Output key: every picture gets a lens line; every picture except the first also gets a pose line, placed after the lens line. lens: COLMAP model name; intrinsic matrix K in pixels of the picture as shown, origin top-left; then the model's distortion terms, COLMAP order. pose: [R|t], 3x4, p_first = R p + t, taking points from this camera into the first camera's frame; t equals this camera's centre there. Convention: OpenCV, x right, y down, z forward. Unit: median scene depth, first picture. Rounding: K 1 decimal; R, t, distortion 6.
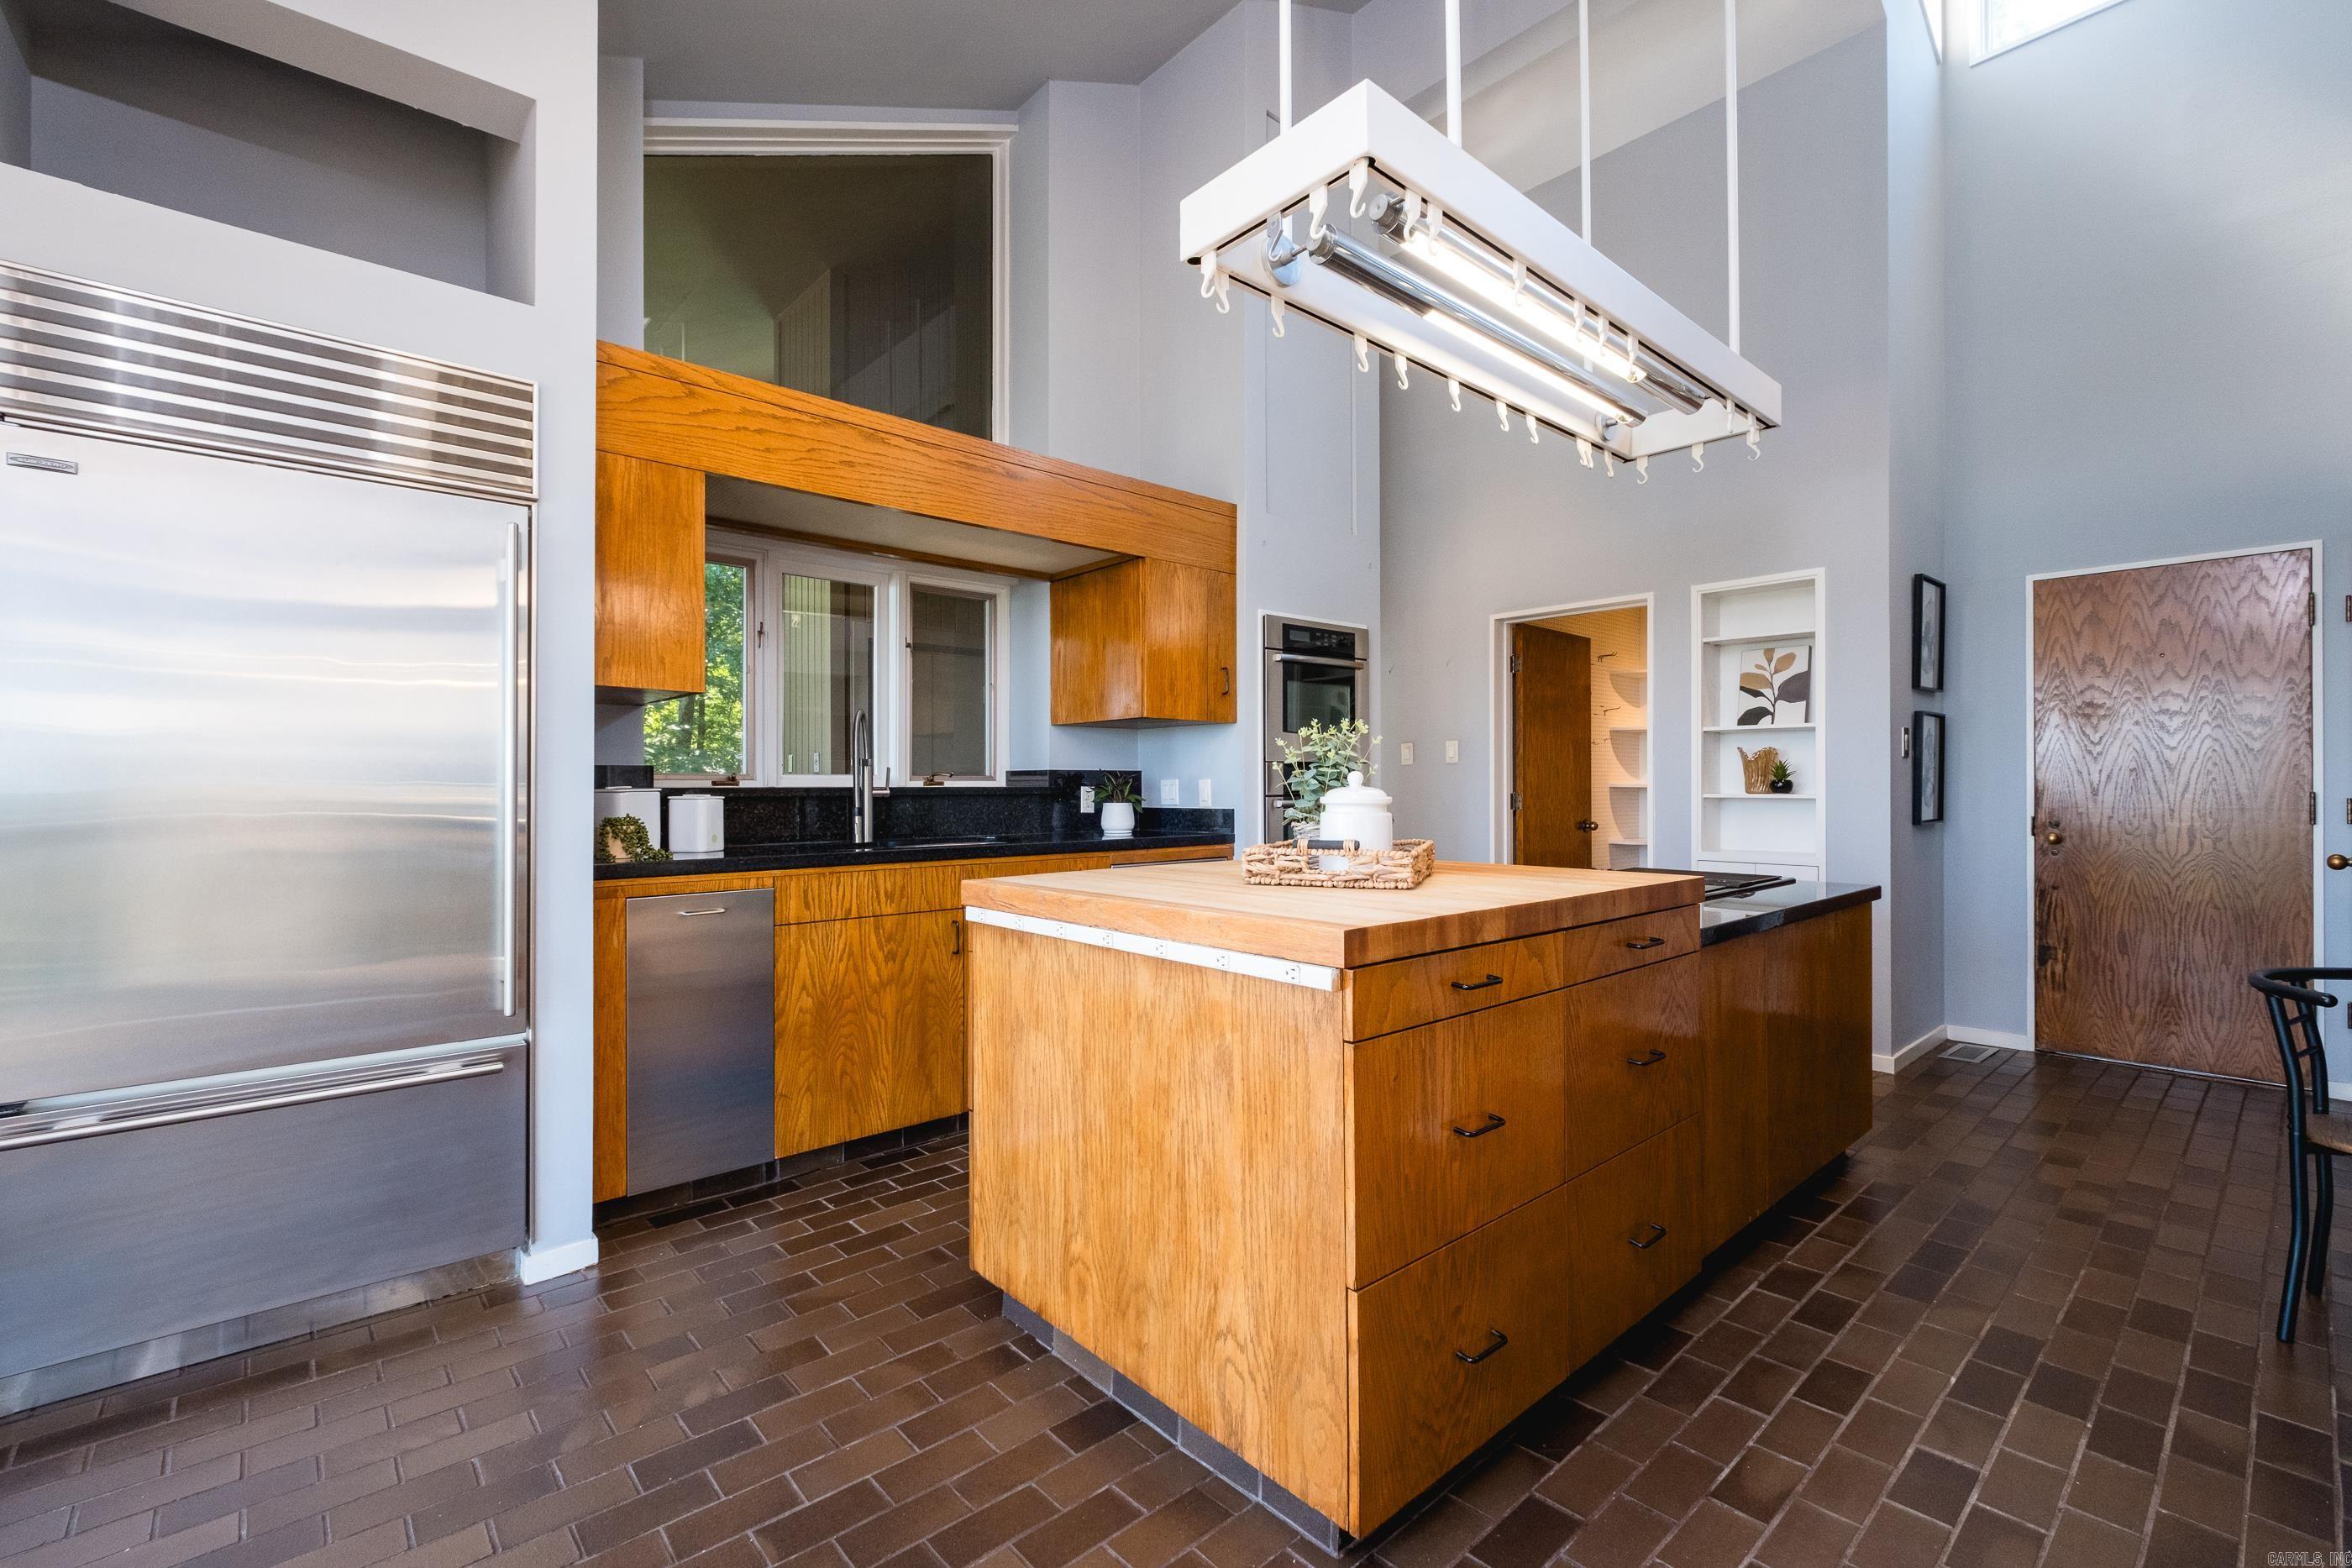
lens RADIAL K [[1021.8, 0, 1176.0], [0, 1021.8, 784.0], [0, 0, 1]] dist [0.000276, -0.000218]
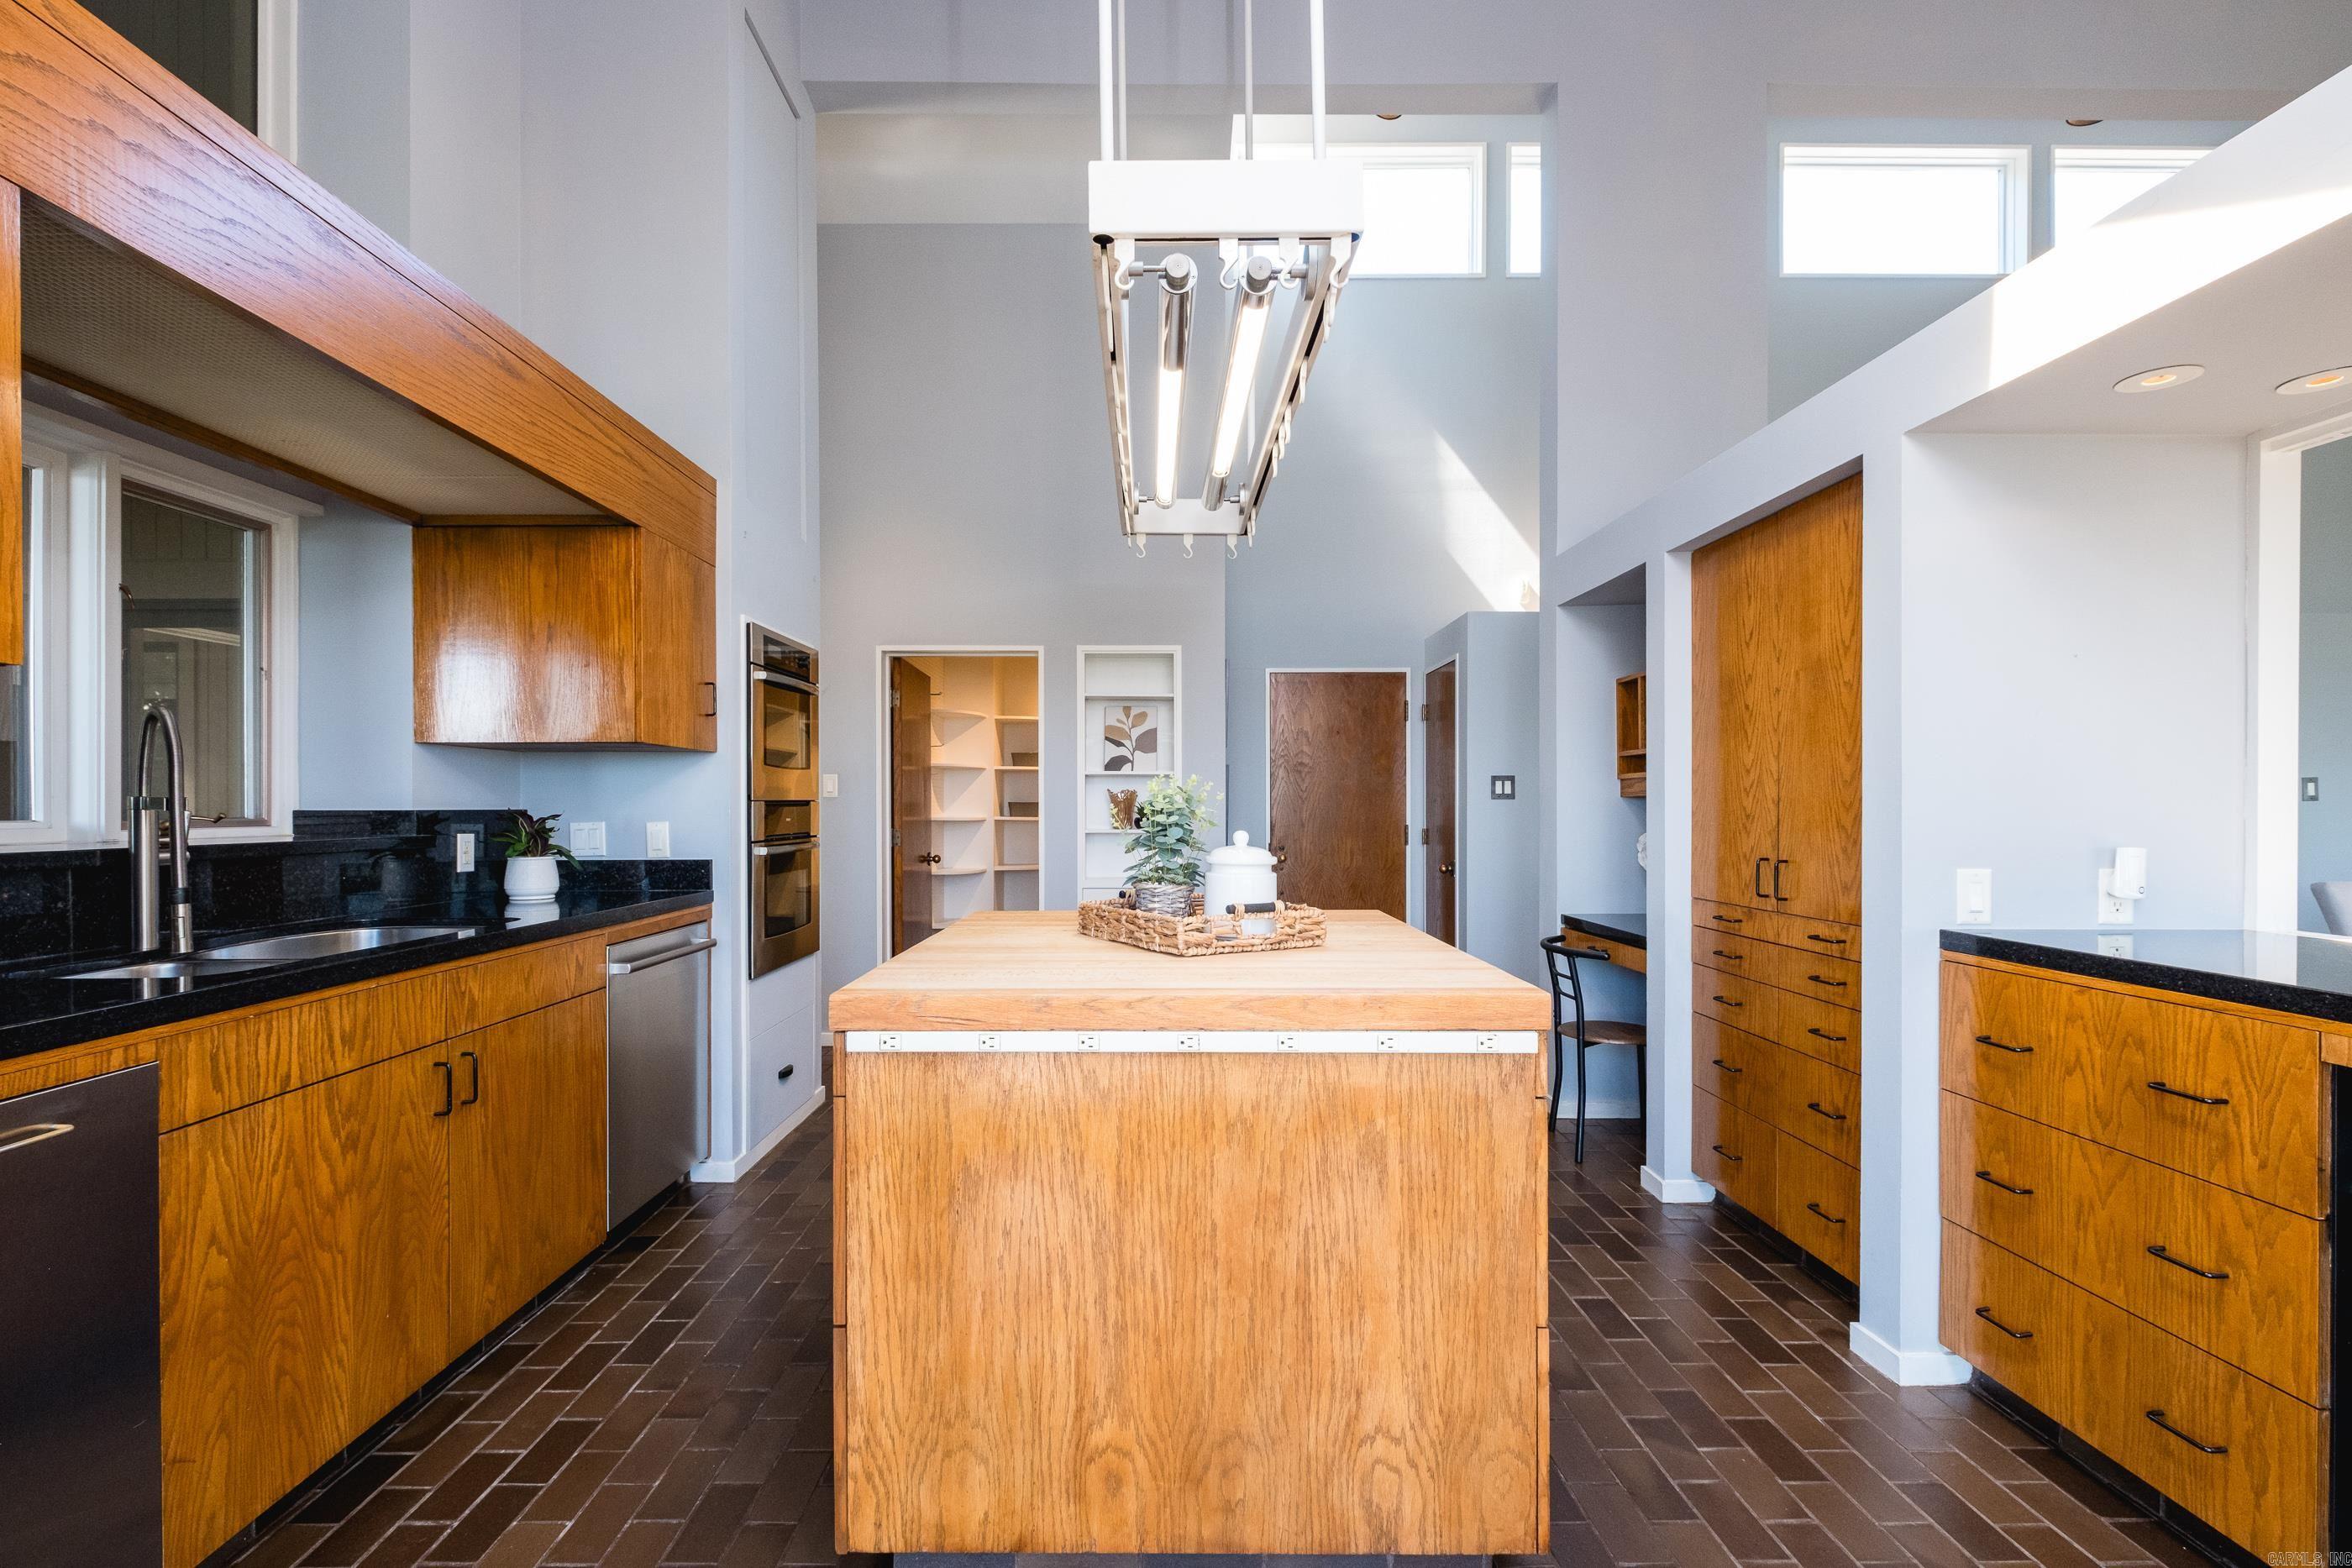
lens RADIAL K [[1025.1, 0, 1162.8], [0, 1025.1, 808.8], [0, 0, 1]] dist [0.008843, -0.007367]
pose [[0.659637, 0.000401, 0.751584, -0.598912], [-0.003020, 0.999993, 0.002116, -0.034495], [-0.751579, -0.003666, 0.659633, 0.389693]]
